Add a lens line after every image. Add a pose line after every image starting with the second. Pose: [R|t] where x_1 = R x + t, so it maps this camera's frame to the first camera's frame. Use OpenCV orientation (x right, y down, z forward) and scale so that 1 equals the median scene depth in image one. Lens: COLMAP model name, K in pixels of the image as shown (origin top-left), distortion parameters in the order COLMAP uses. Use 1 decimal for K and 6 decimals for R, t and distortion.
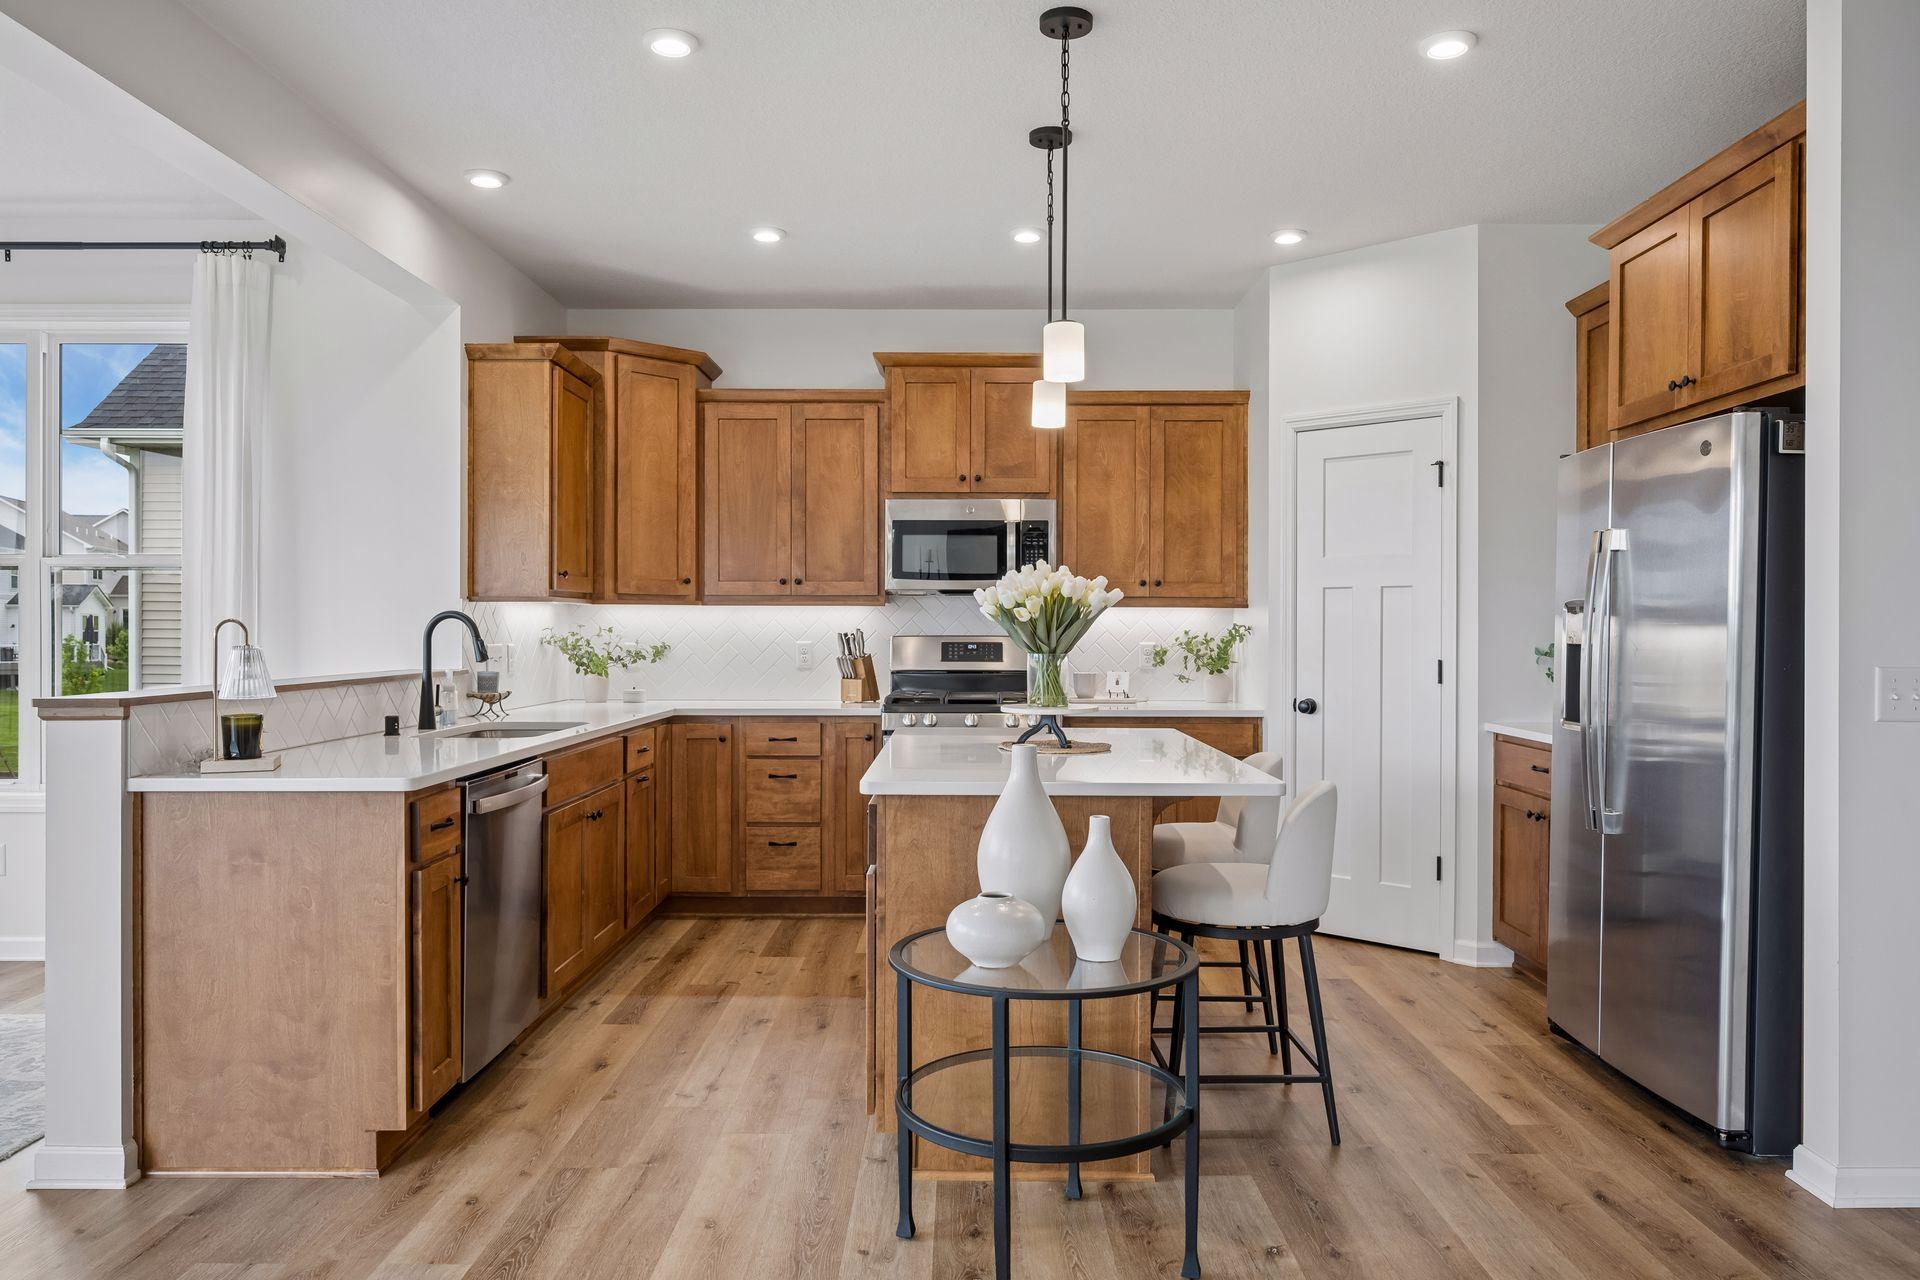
lens RADIAL K [[1306.3, 0, 968.7], [0, 1306.3, 633.7], [0, 0, 1]] dist [-0.002286, 0.000855]
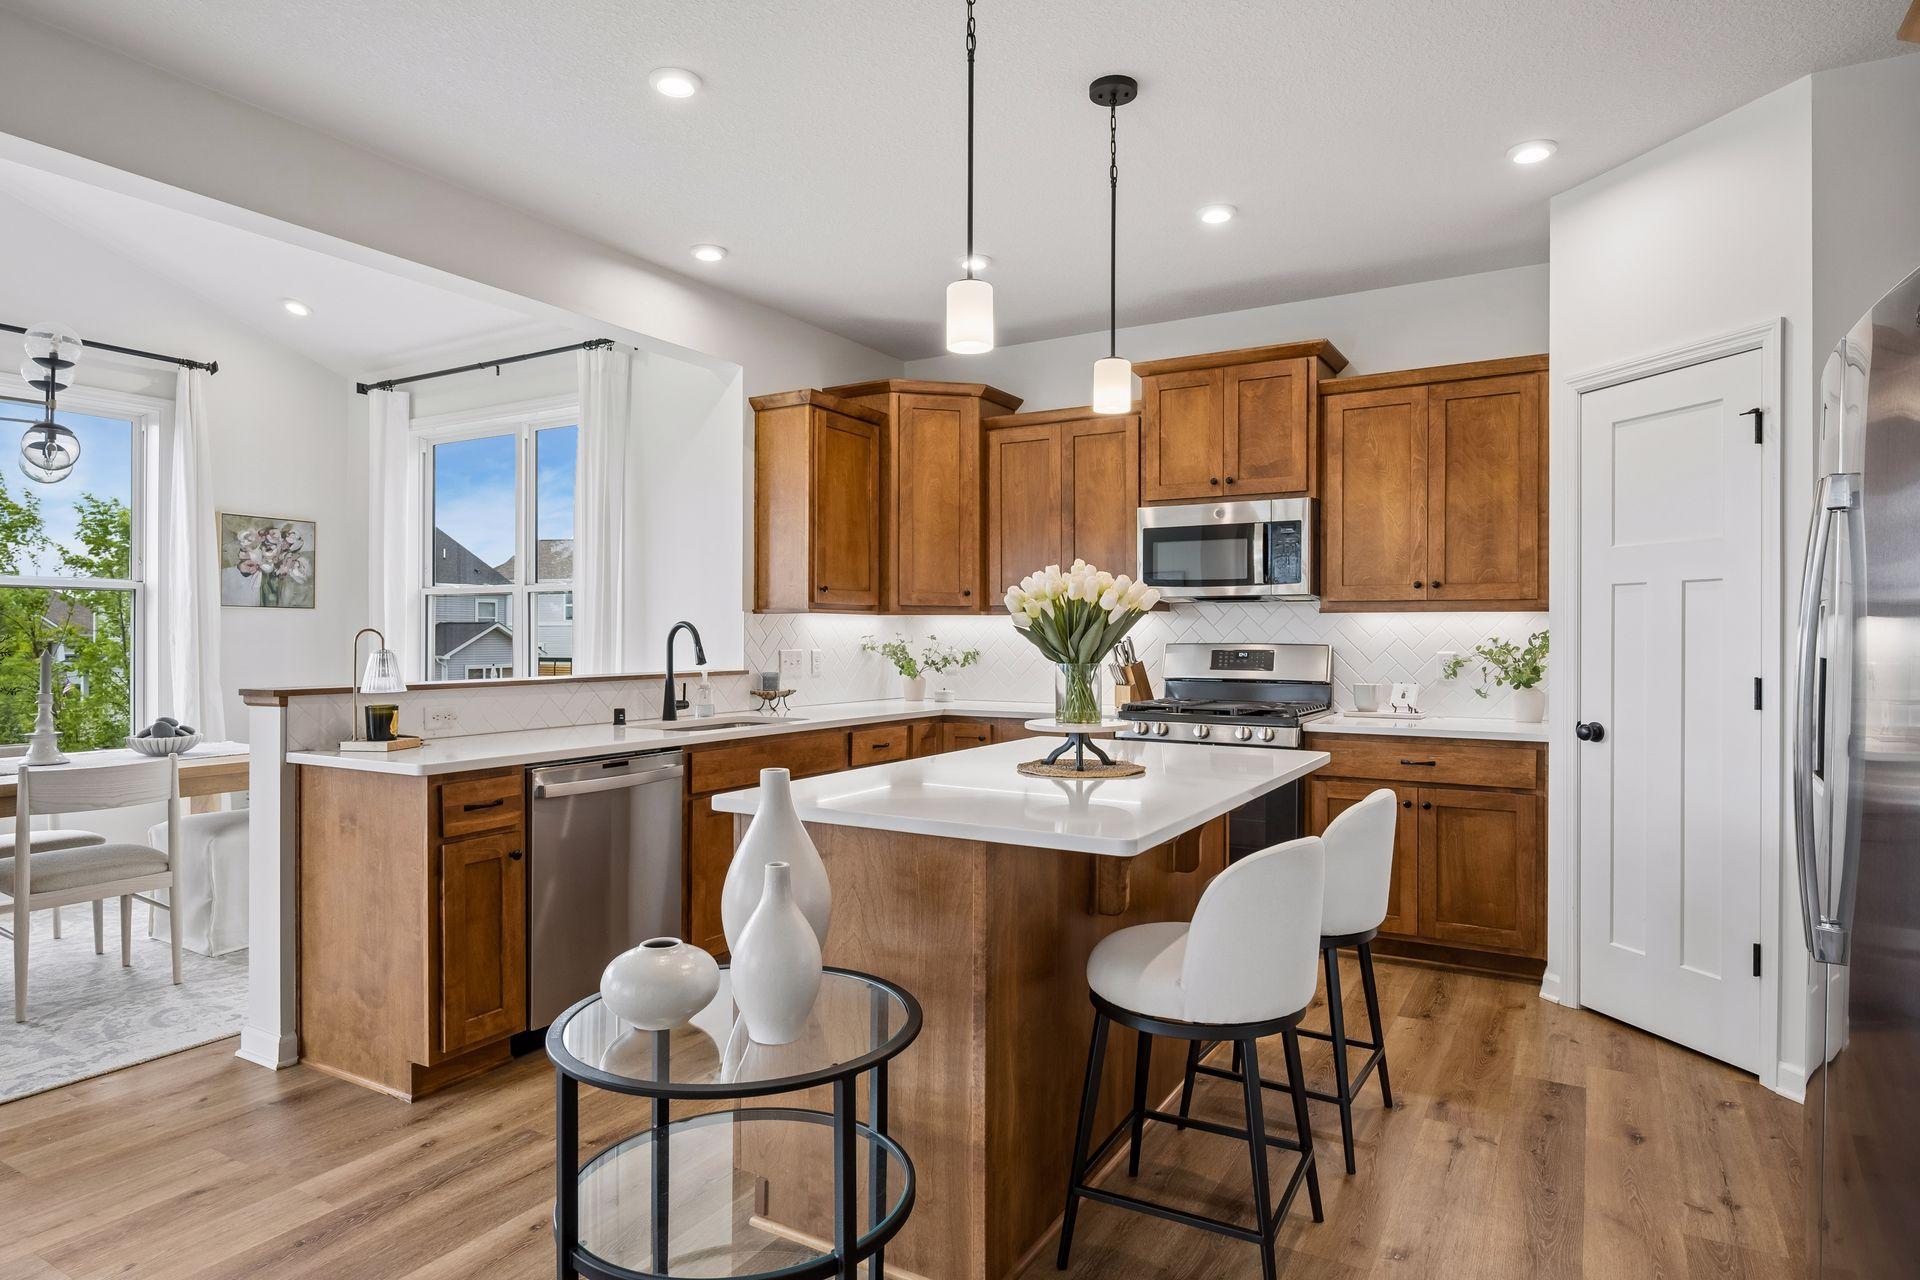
lens RADIAL K [[1081.9, 0, 966.9], [0, 1081.9, 637.4], [0, 0, 1]] dist [-0.001586, 0.000916]
pose [[0.863479, -0.000203, -0.504384, 0.256040], [-0.001476, 0.999995, -0.002930, -0.000347], [0.504382, 0.003274, 0.863475, 0.222439]]
